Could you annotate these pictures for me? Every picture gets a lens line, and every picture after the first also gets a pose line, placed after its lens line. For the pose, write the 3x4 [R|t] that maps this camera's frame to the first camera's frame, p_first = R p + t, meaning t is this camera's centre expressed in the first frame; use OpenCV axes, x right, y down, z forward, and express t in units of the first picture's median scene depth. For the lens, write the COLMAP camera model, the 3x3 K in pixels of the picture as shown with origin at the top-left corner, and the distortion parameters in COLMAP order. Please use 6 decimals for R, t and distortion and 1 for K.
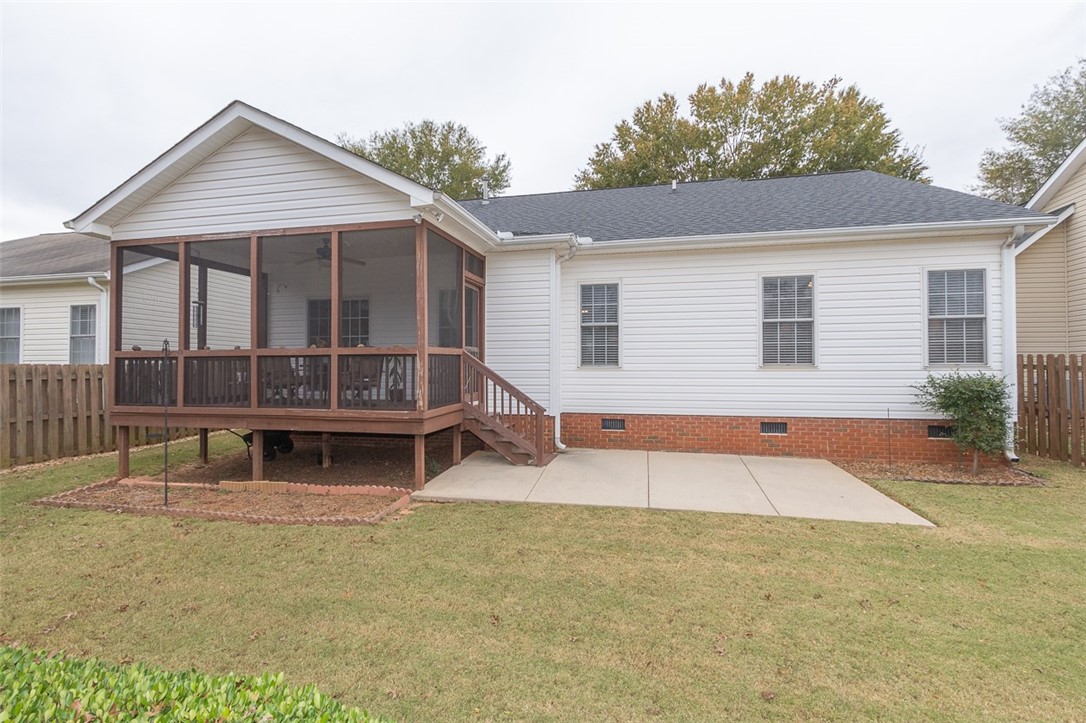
lens RADIAL K [[496.3, 0, 545.3], [0, 496.3, 367.0], [0, 0, 1]] dist [0.000035, -0.001889]
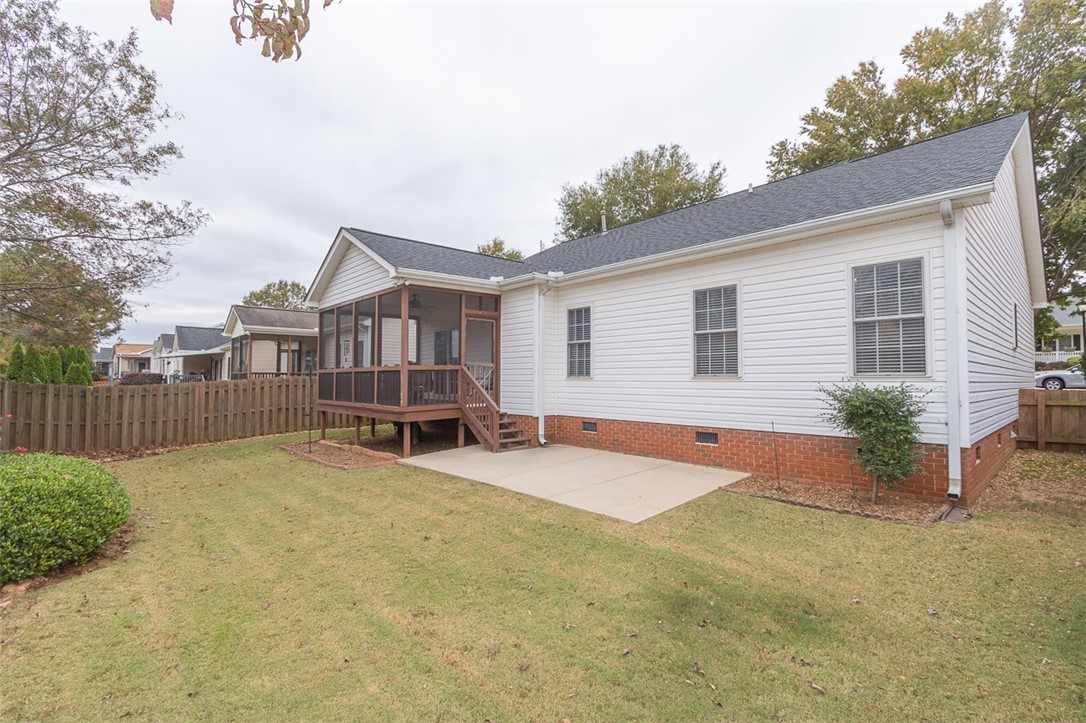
lens RADIAL K [[496.3, 0, 558.8], [0, 496.3, 360.4], [0, 0, 1]] dist [0.000035, -0.001889]
pose [[0.827928, -0.021383, -0.560426, 0.782157], [0.006433, 0.999569, -0.028635, -0.008107], [0.560797, 0.020103, 0.827709, -0.010029]]
